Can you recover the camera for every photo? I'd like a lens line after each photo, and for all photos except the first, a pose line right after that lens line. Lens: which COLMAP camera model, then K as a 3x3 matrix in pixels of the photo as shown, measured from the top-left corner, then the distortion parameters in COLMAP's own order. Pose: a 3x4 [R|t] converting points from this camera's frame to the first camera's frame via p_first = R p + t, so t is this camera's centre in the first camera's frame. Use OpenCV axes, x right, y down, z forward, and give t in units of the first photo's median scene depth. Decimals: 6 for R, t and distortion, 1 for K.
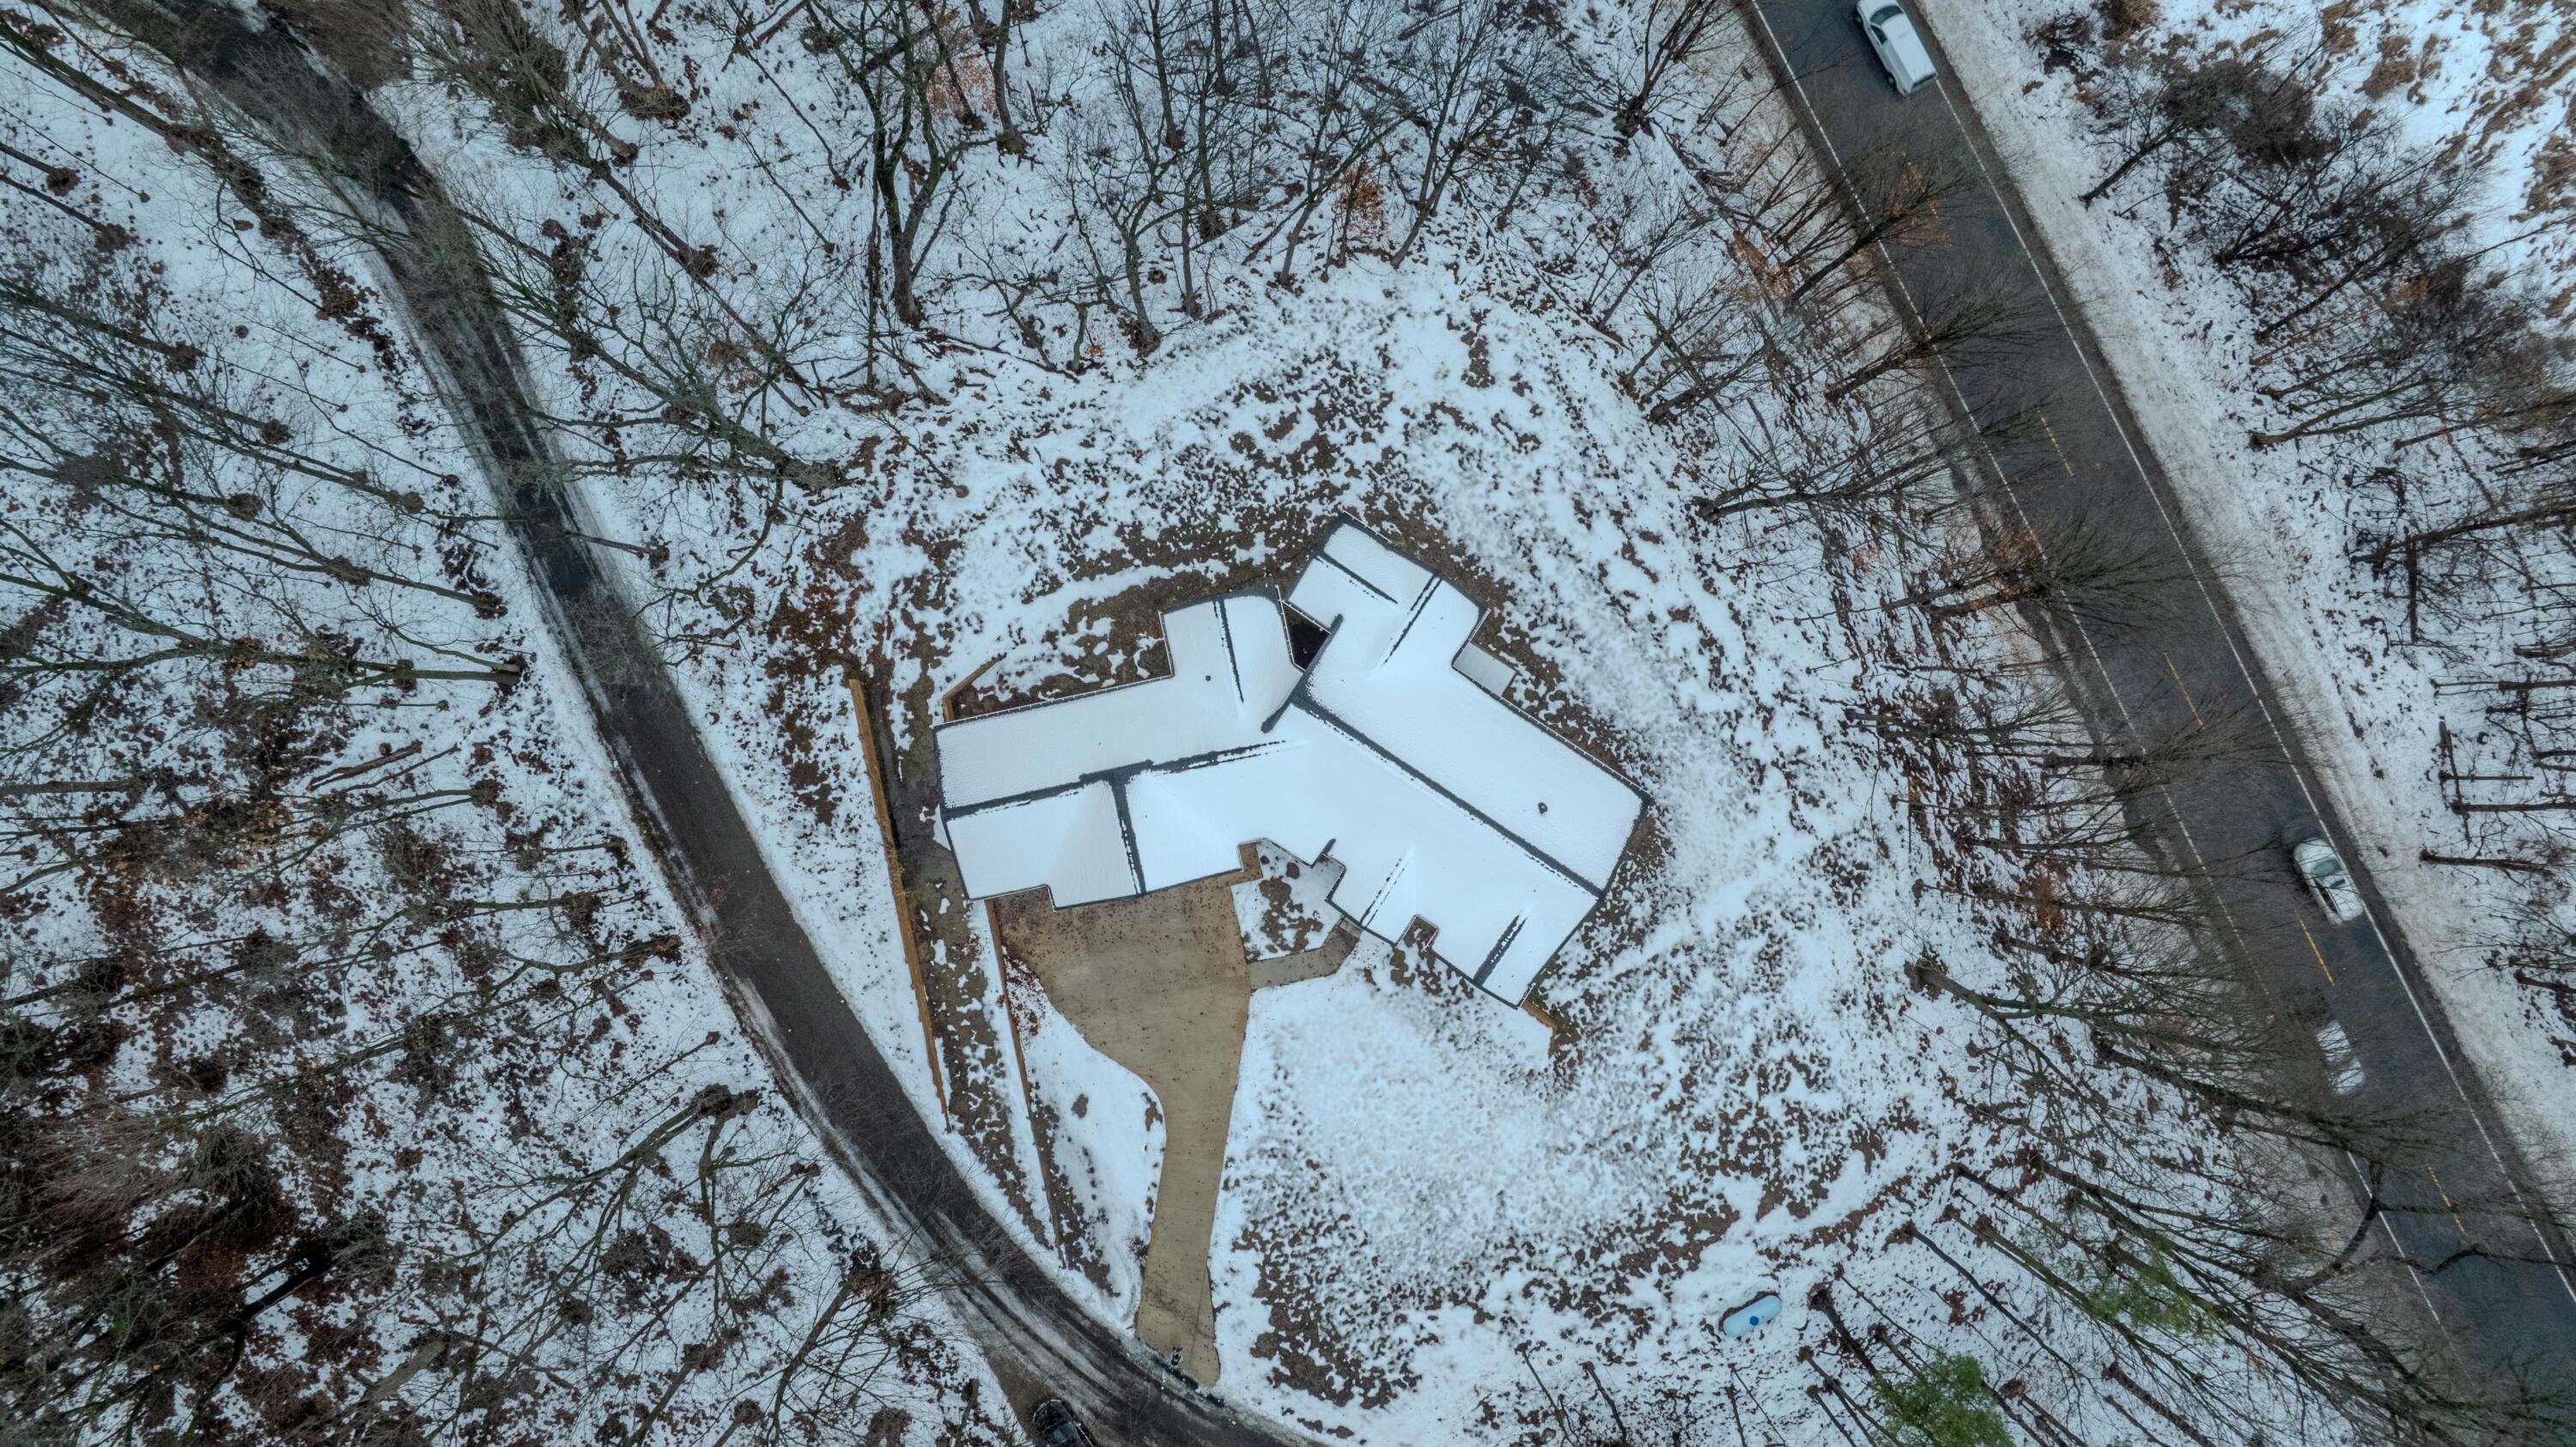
lens RADIAL K [[1827.3, 0, 1282.2], [0, 1827.3, 725.8], [0, 0, 1]] dist [-0.042402, 0.044756]
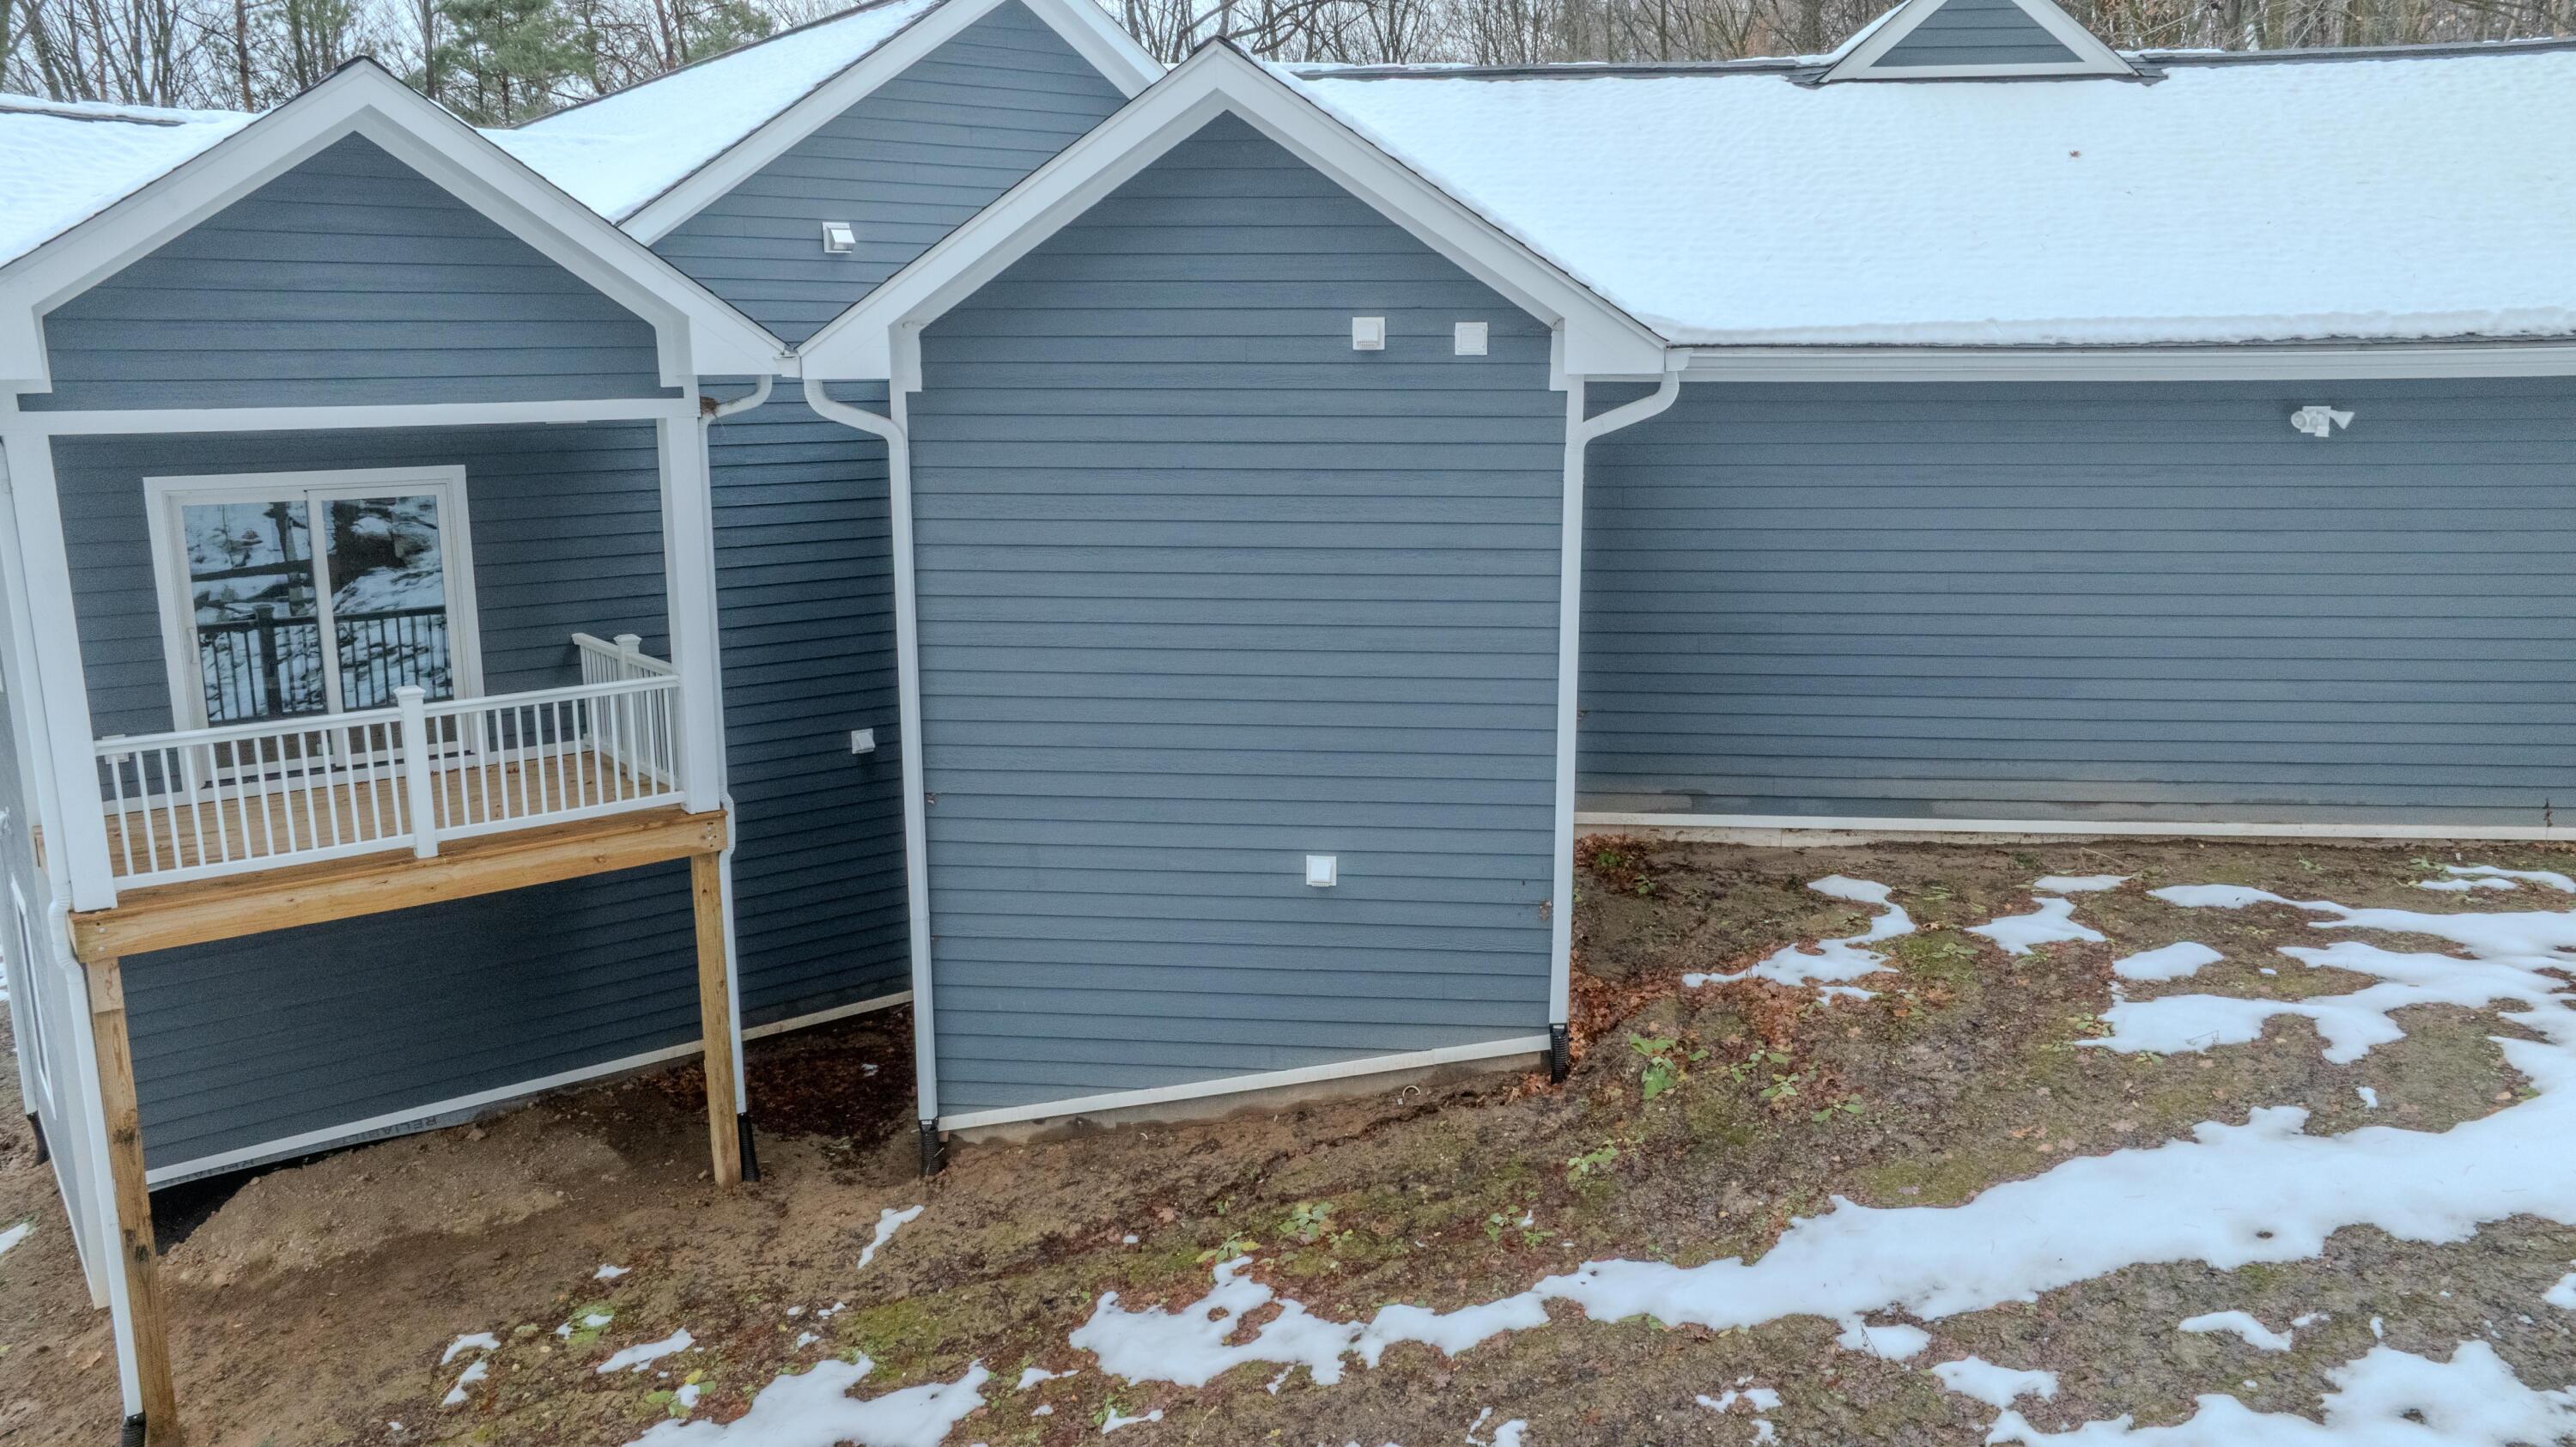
lens RADIAL K [[1827.3, 0, 1292.0], [0, 1827.3, 718.2], [0, 0, 1]] dist [-0.042402, 0.044756]
pose [[-0.950201, -0.061527, 0.305503, -0.077023], [0.311637, -0.188500, 0.931316, -0.185464], [0.000286, 0.980144, 0.198287, 0.951430]]
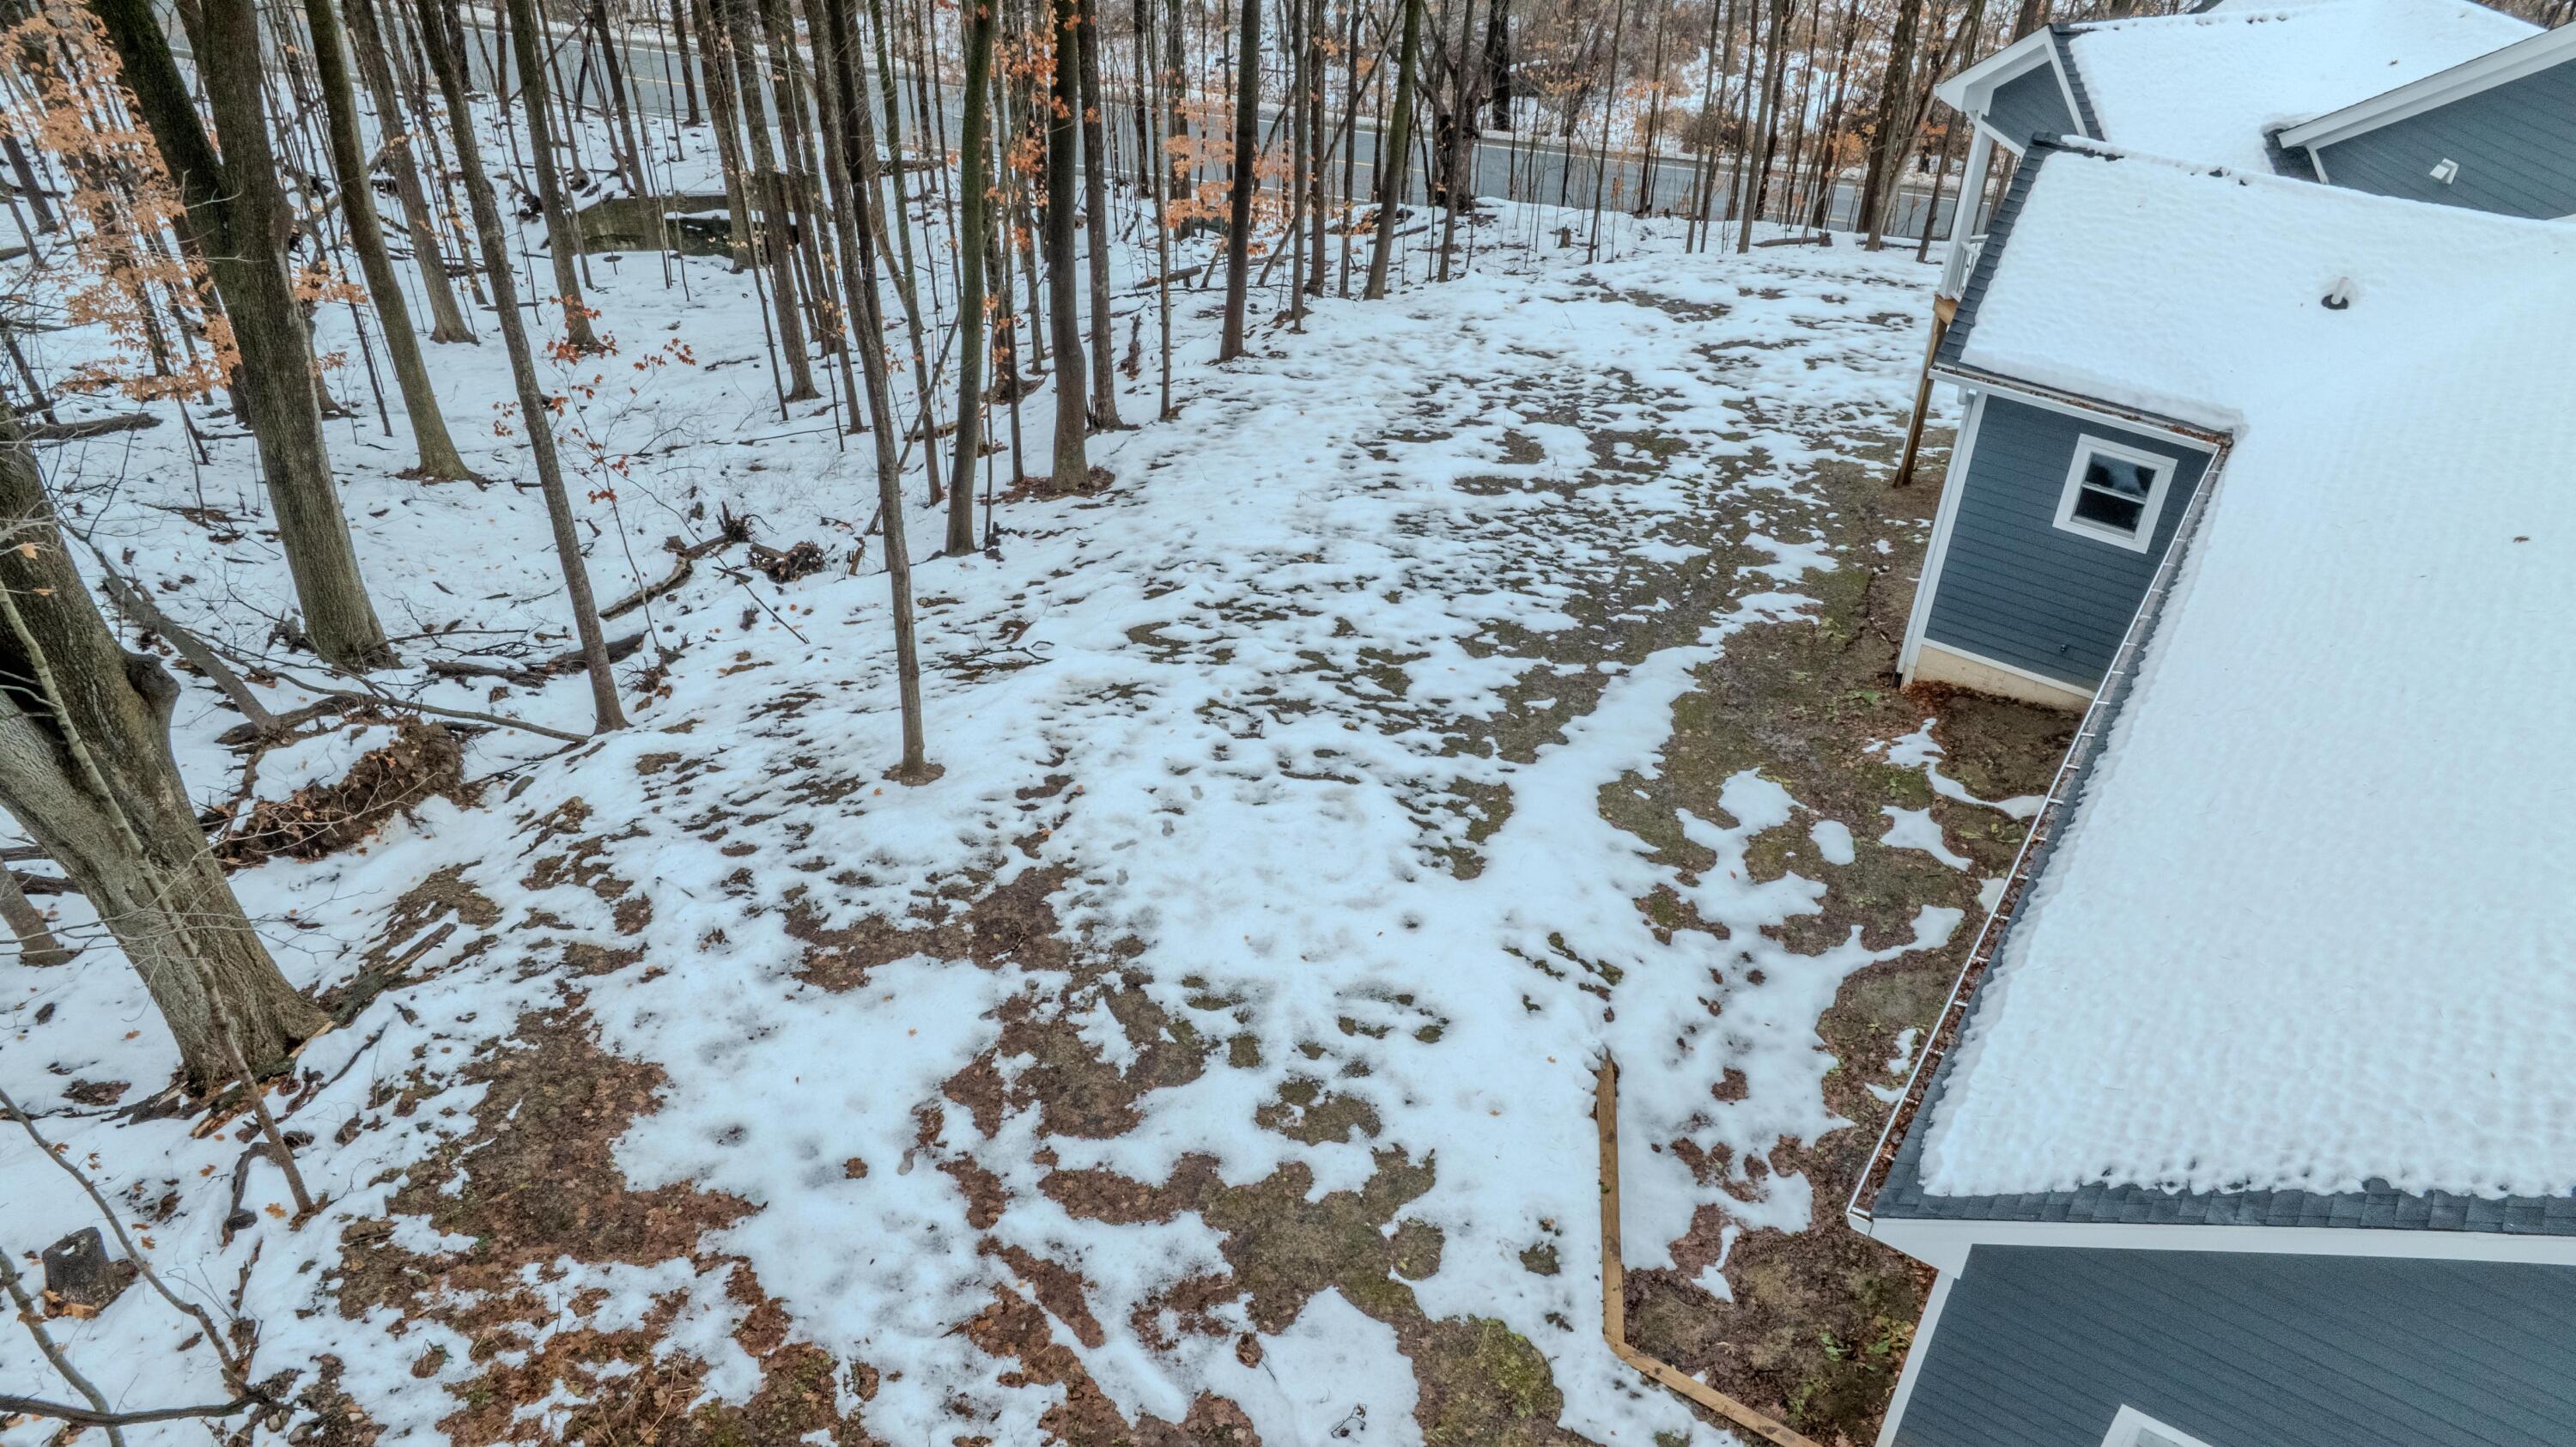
lens RADIAL K [[1827.3, 0, 1282.2], [0, 1827.3, 733.1], [0, 0, 1]] dist [-0.042402, 0.044756]
pose [[0.706372, -0.439756, 0.554665, -0.264425], [0.707838, 0.436404, -0.555444, 0.027779], [0.002202, 0.784962, 0.619539, 0.847622]]
